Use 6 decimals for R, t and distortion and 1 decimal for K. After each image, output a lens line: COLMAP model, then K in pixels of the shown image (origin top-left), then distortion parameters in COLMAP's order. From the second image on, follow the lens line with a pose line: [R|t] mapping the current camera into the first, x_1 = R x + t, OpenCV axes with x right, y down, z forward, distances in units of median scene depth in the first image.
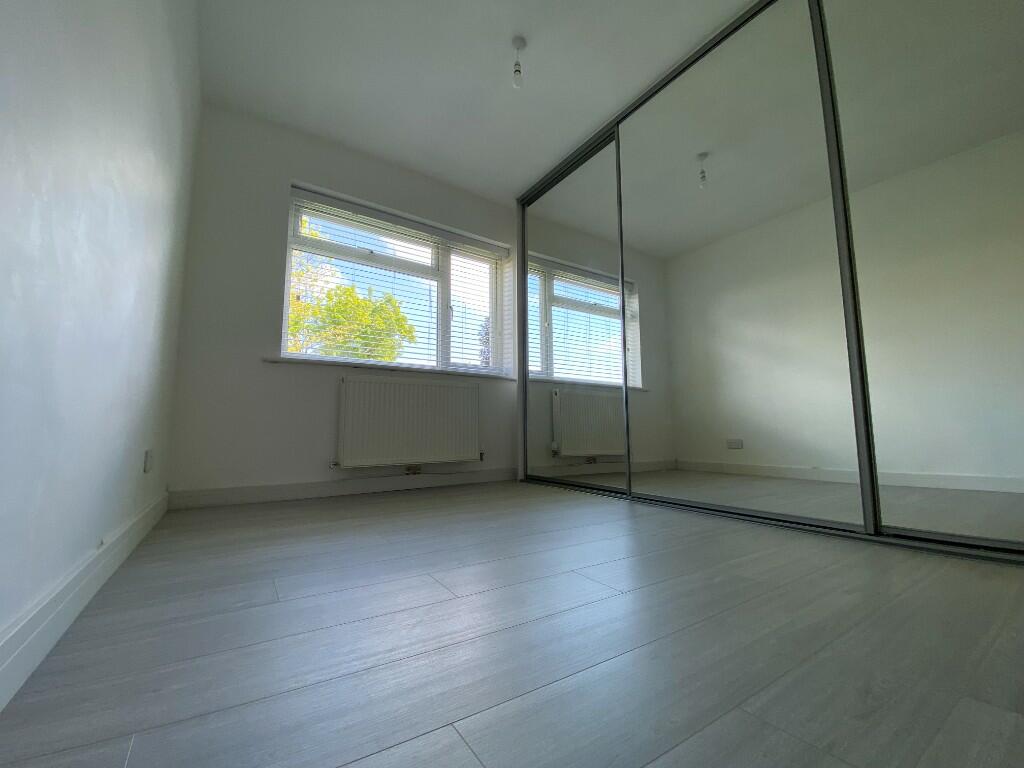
lens RADIAL K [[413.1, 0, 511.5], [0, 413.1, 382.6], [0, 0, 1]] dist [-0.000822, -0.000159]
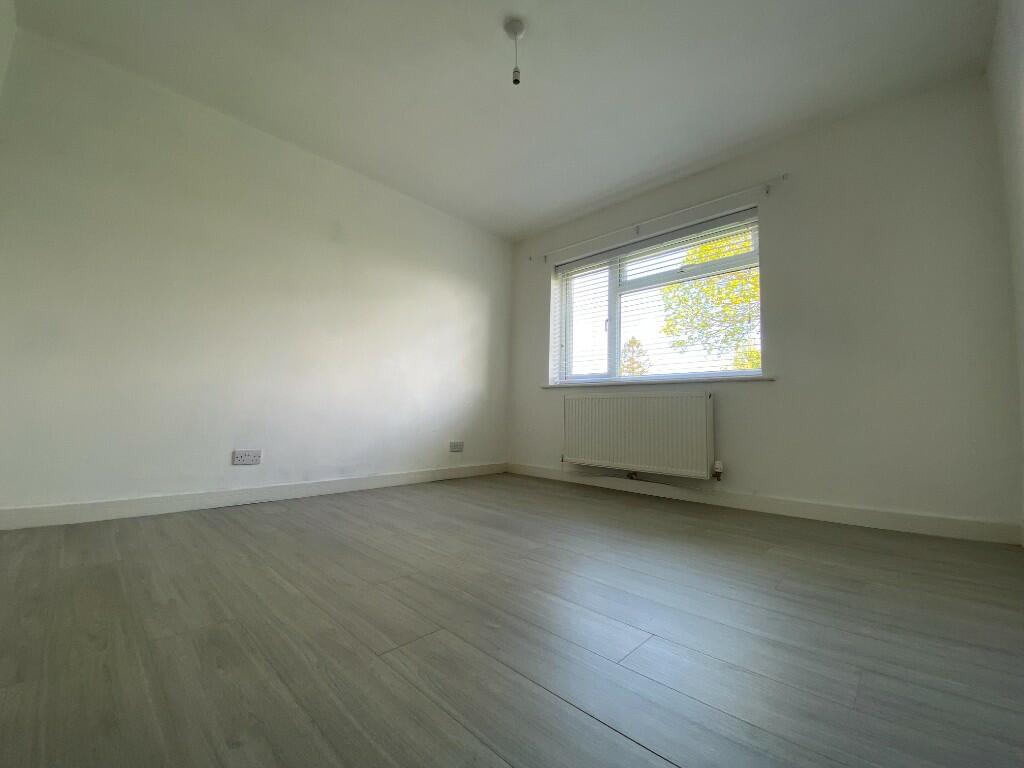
lens RADIAL K [[413.1, 0, 511.5], [0, 413.1, 382.6], [0, 0, 1]] dist [-0.000822, -0.000159]
pose [[0.199008, -0.099098, -0.974975, 0.871264], [0.044098, 0.994772, -0.092109, 0.066107], [0.979005, -0.024665, 0.202338, 0.569425]]
